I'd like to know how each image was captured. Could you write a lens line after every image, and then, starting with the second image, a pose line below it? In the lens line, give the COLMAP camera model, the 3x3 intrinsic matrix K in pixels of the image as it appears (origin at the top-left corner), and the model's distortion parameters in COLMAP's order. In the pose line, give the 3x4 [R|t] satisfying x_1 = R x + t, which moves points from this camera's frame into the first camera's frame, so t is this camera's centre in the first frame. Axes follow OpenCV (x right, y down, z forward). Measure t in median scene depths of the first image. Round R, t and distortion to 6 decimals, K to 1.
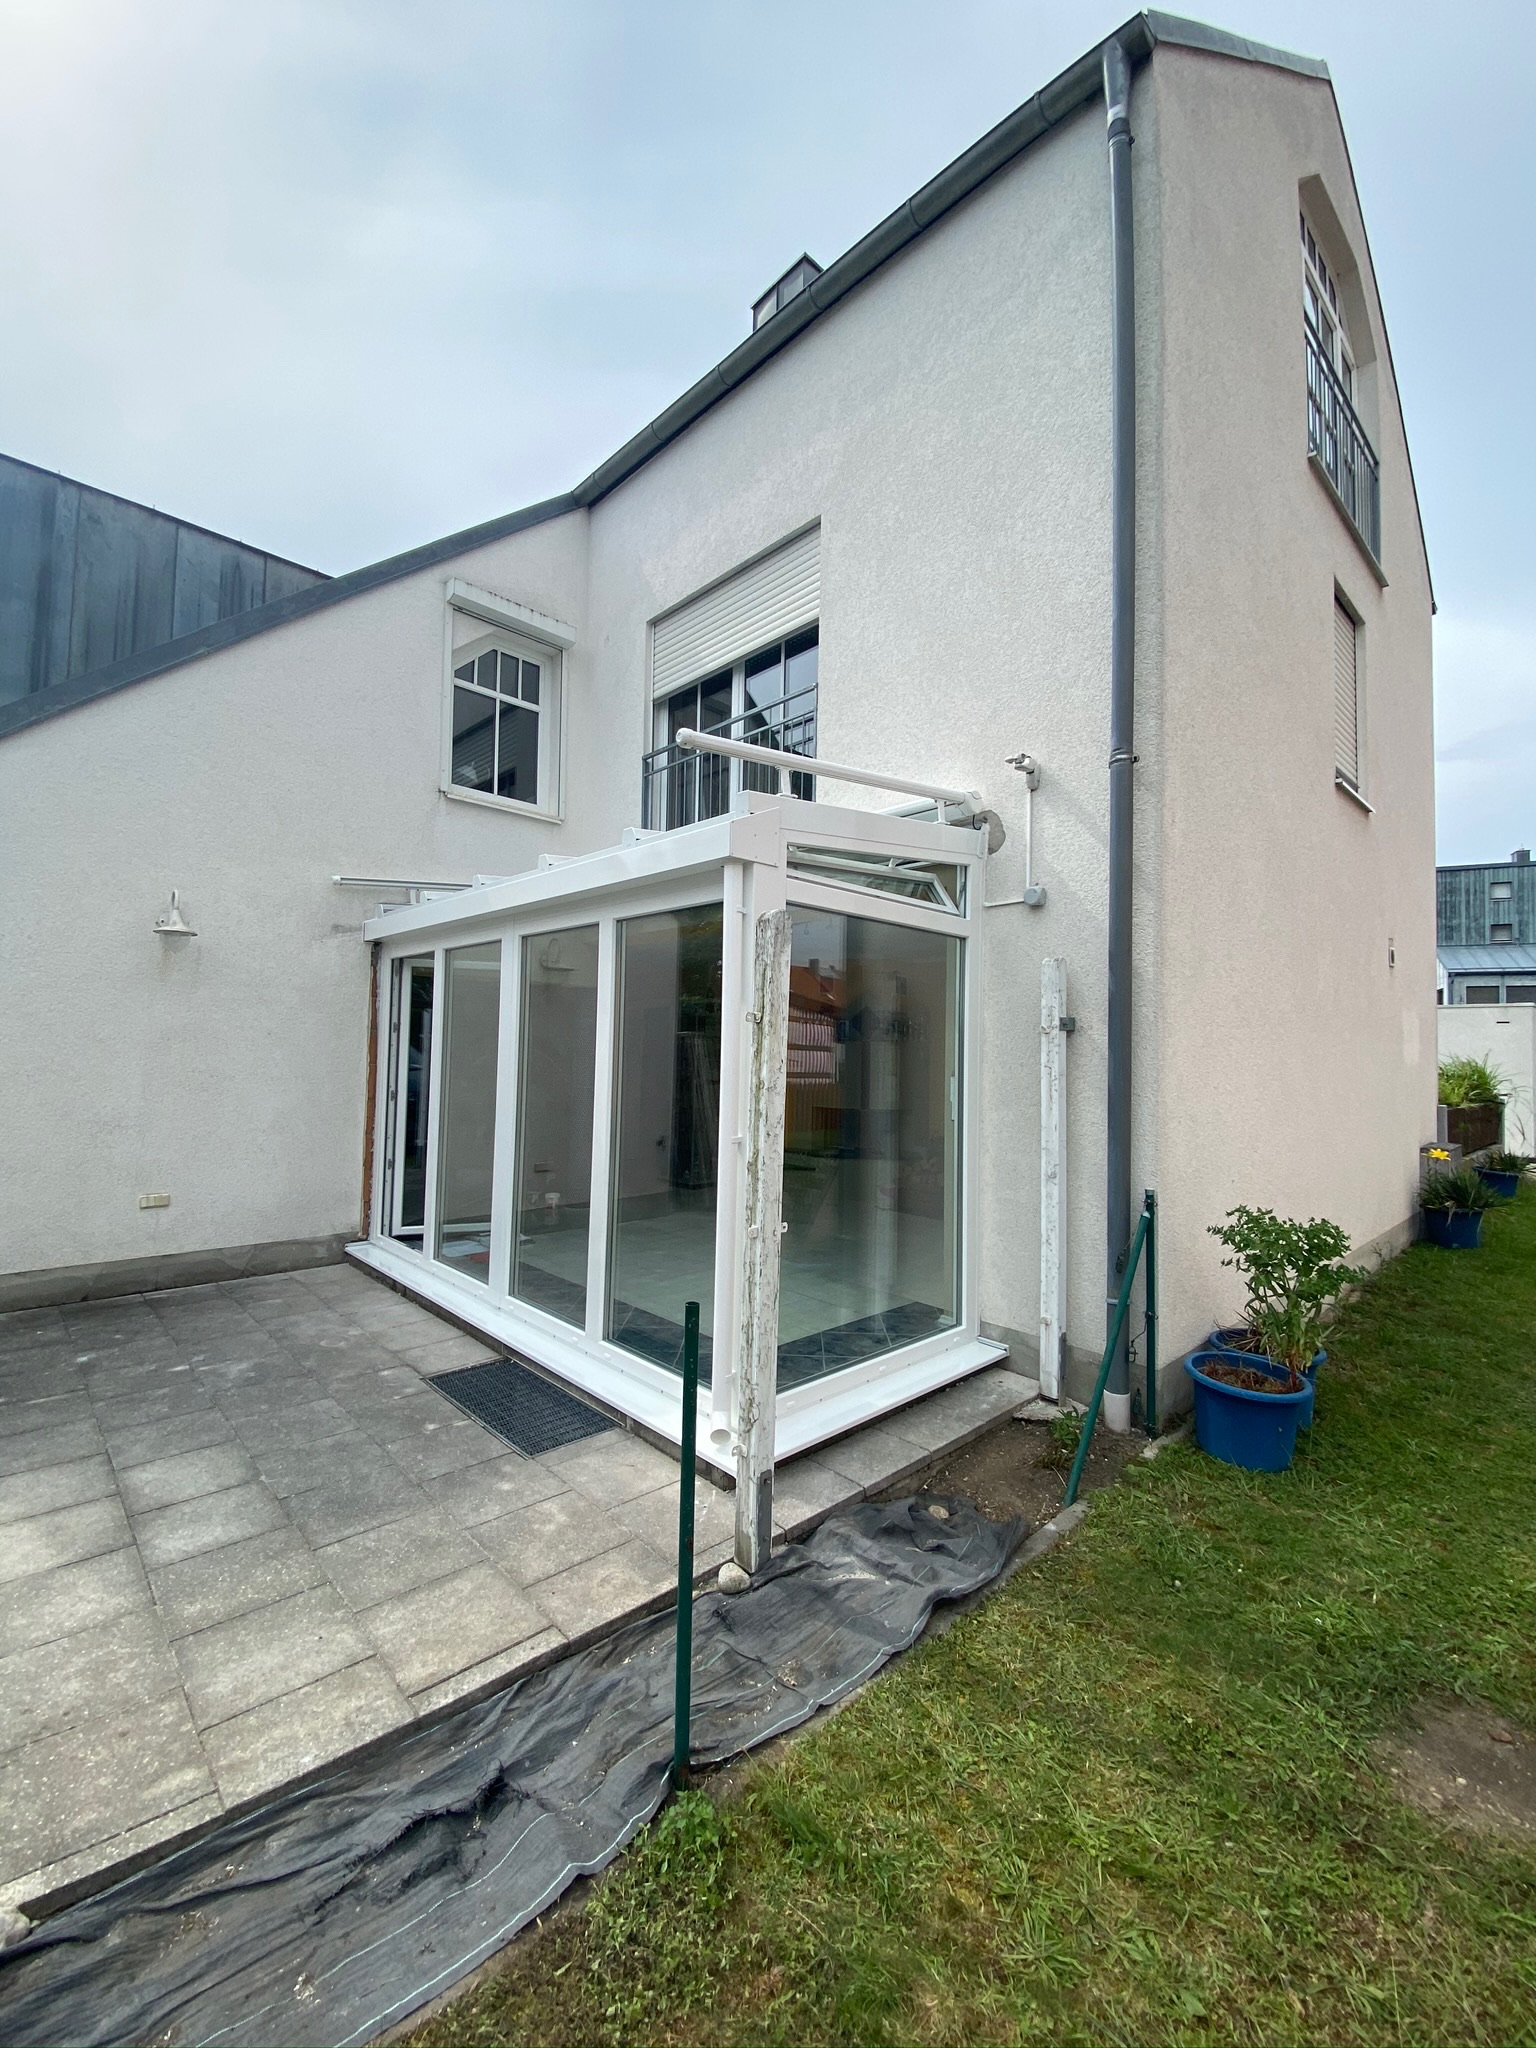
lens RADIAL K [[840.4, 0, 769.3], [0, 840.4, 1028.2], [0, 0, 1]] dist [-0.011350, -0.002153]
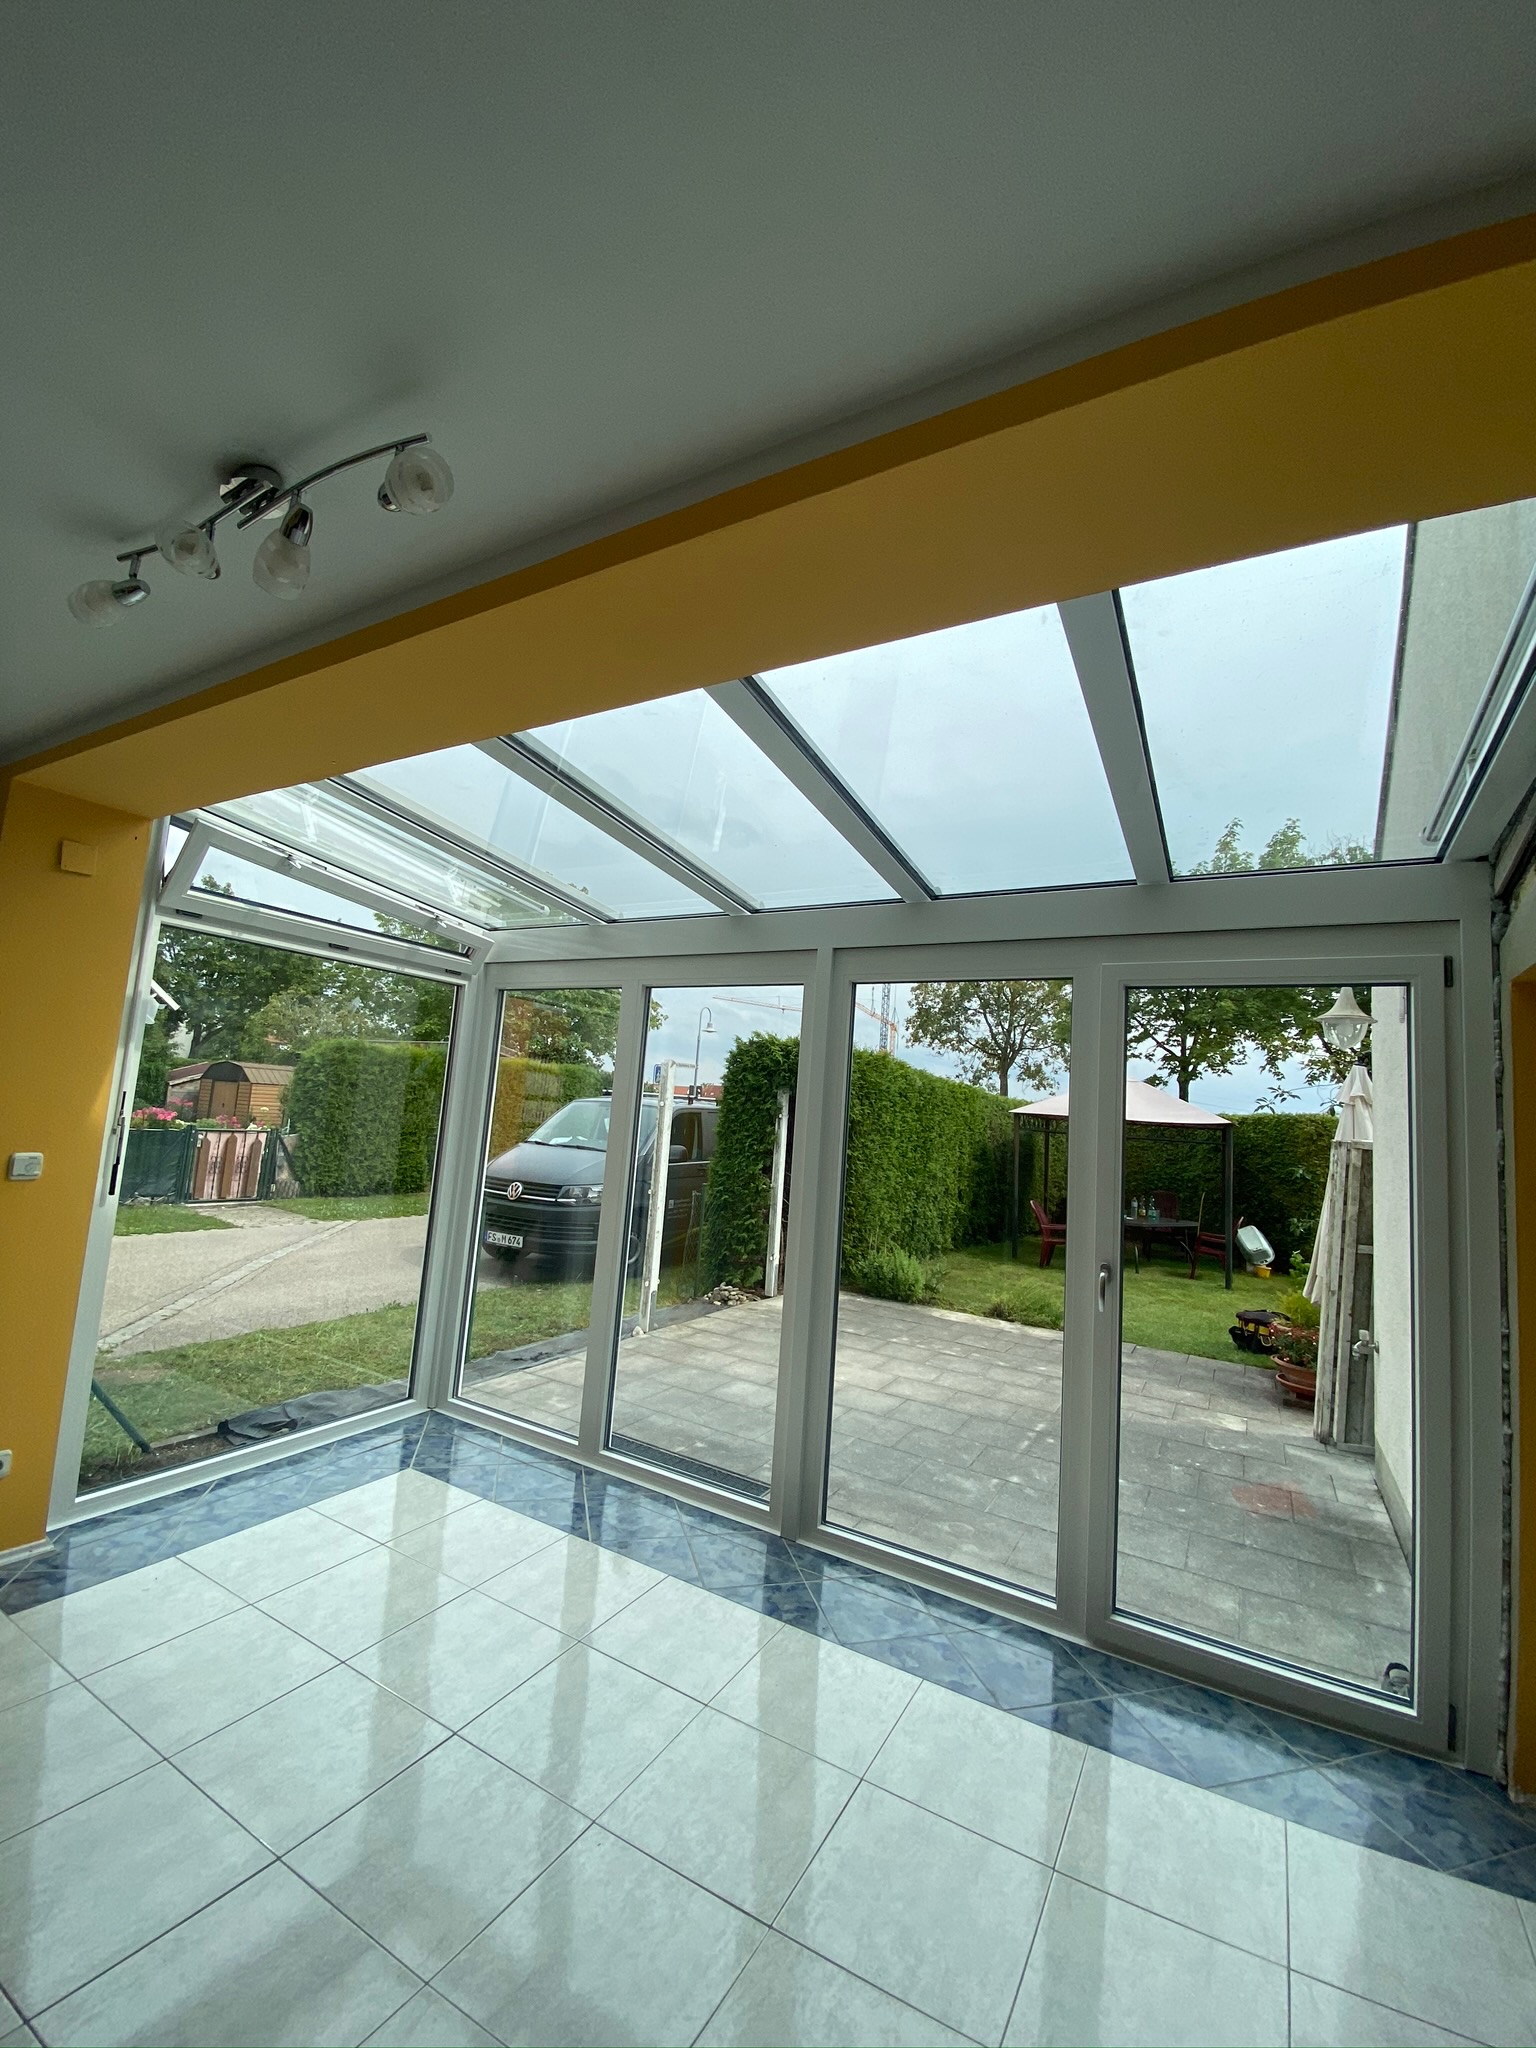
lens RADIAL K [[827.9, 0, 766.9], [0, 827.9, 1015.3], [0, 0, 1]] dist [-0.000090, -0.007110]
pose [[-0.955224, -0.117893, -0.271382, -0.077920], [-0.079086, 0.985553, -0.149769, 0.026623], [0.285118, -0.121601, -0.950748, 1.807425]]
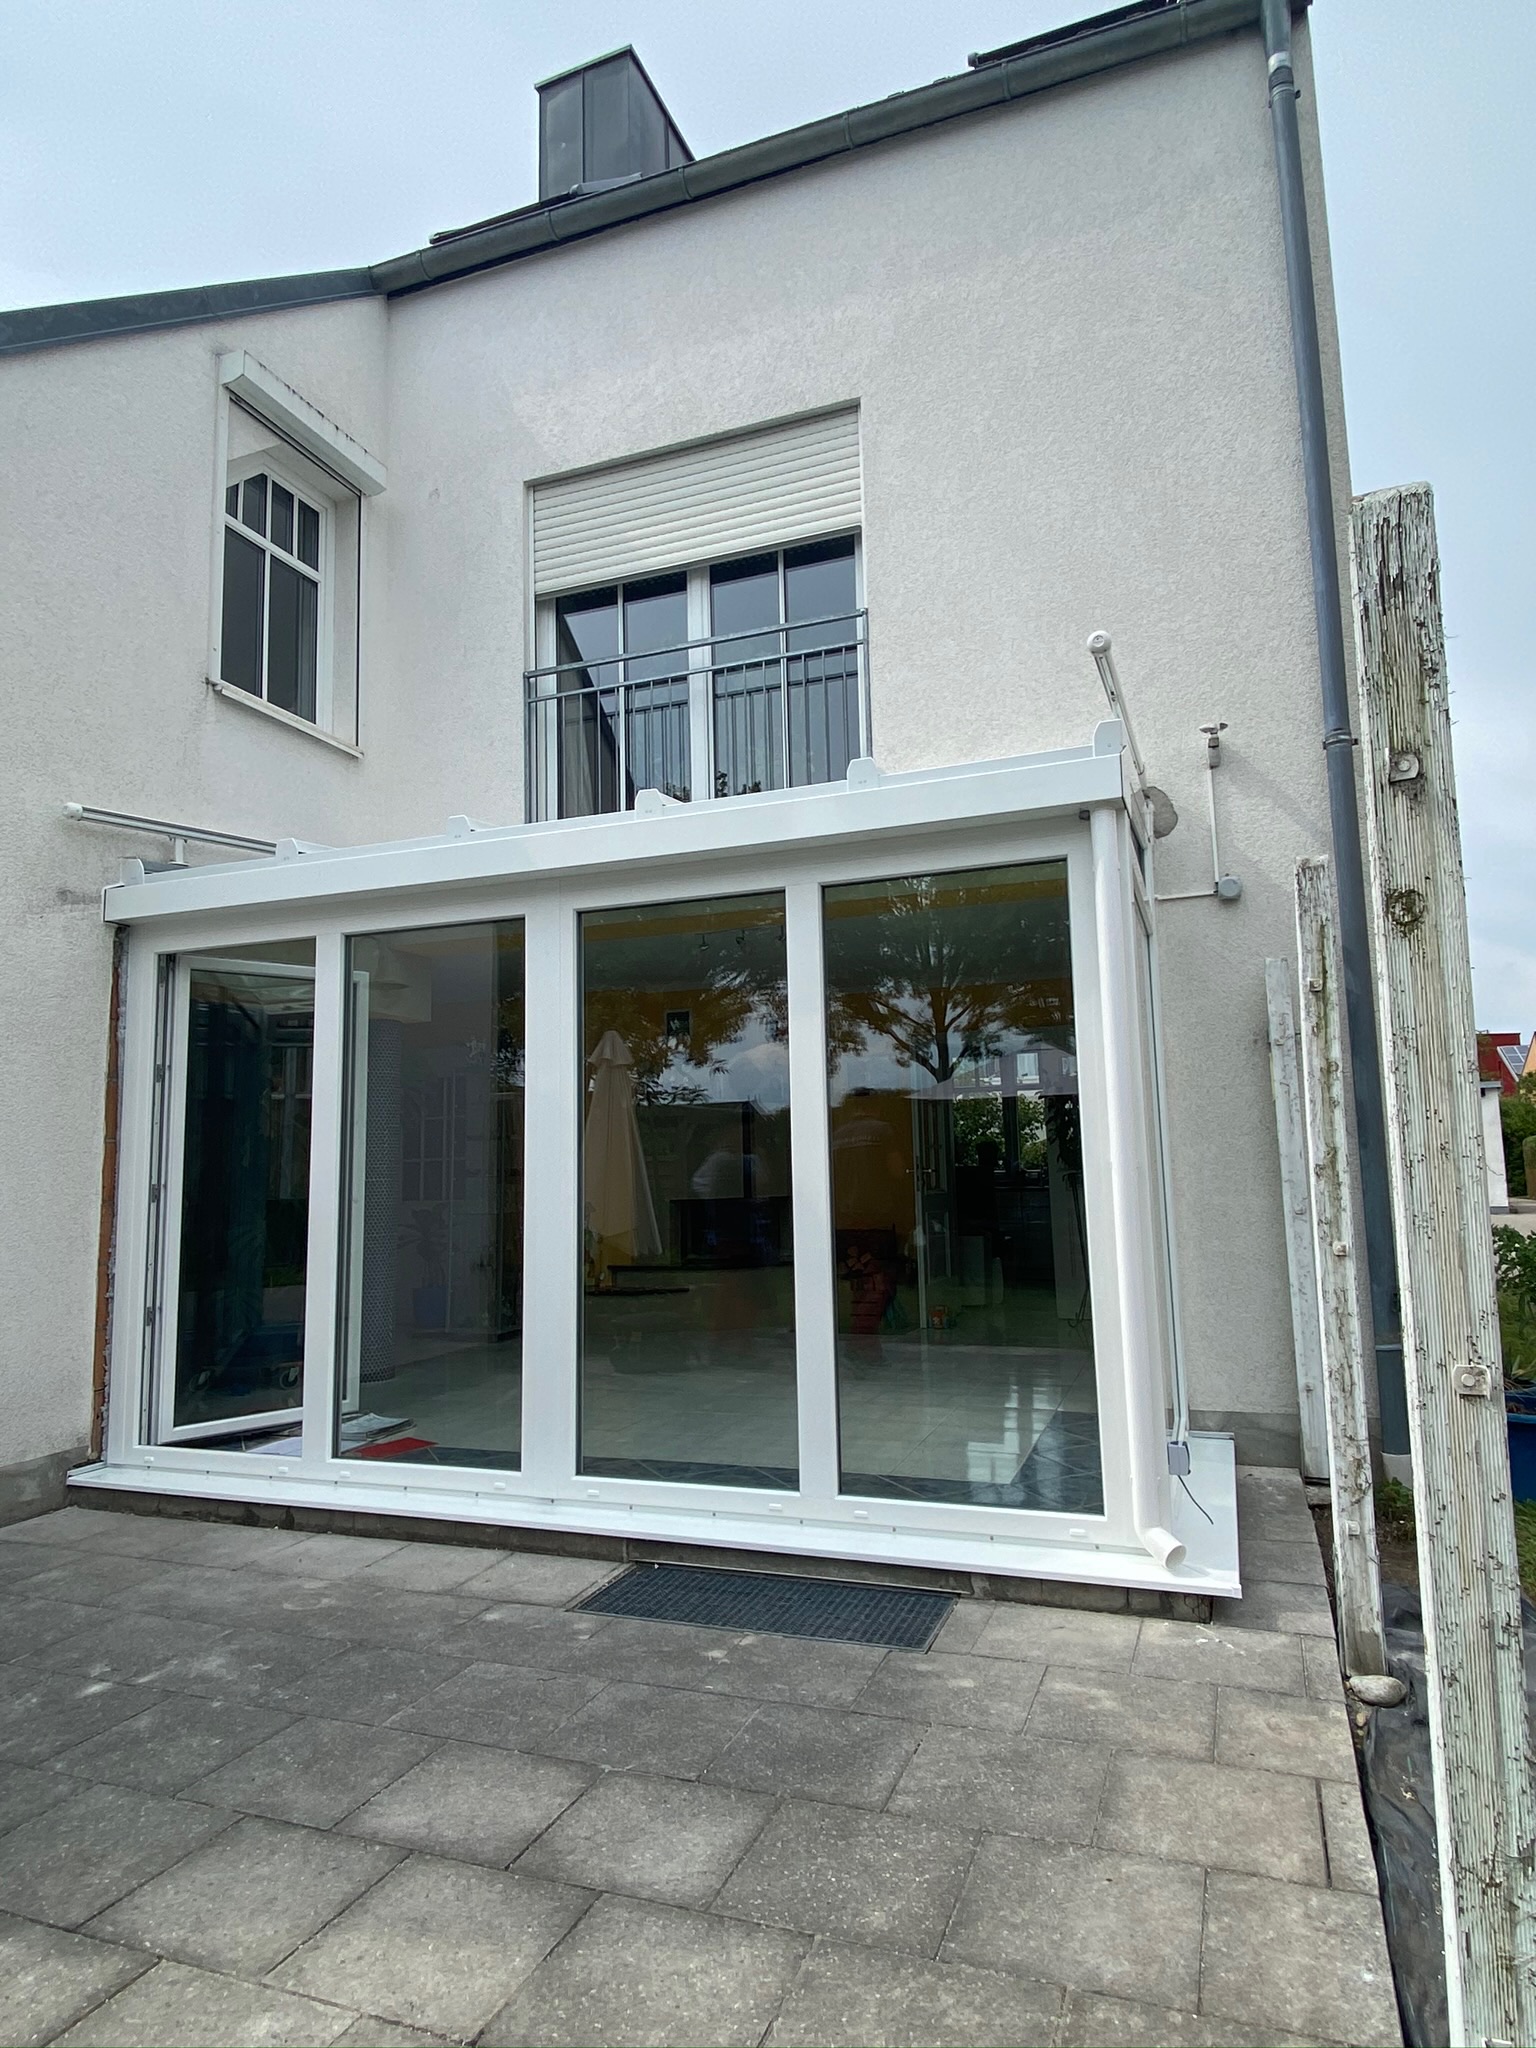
lens RADIAL K [[1222.1, 0, 764.4], [0, 1222.1, 1019.3], [0, 0, 1]] dist [-0.005657, 0.001587]
pose [[0.901196, 0.011531, 0.433259, -0.621960], [0.028290, 0.995949, -0.085351, 0.065321], [-0.432488, 0.089175, 0.897219, 0.096866]]
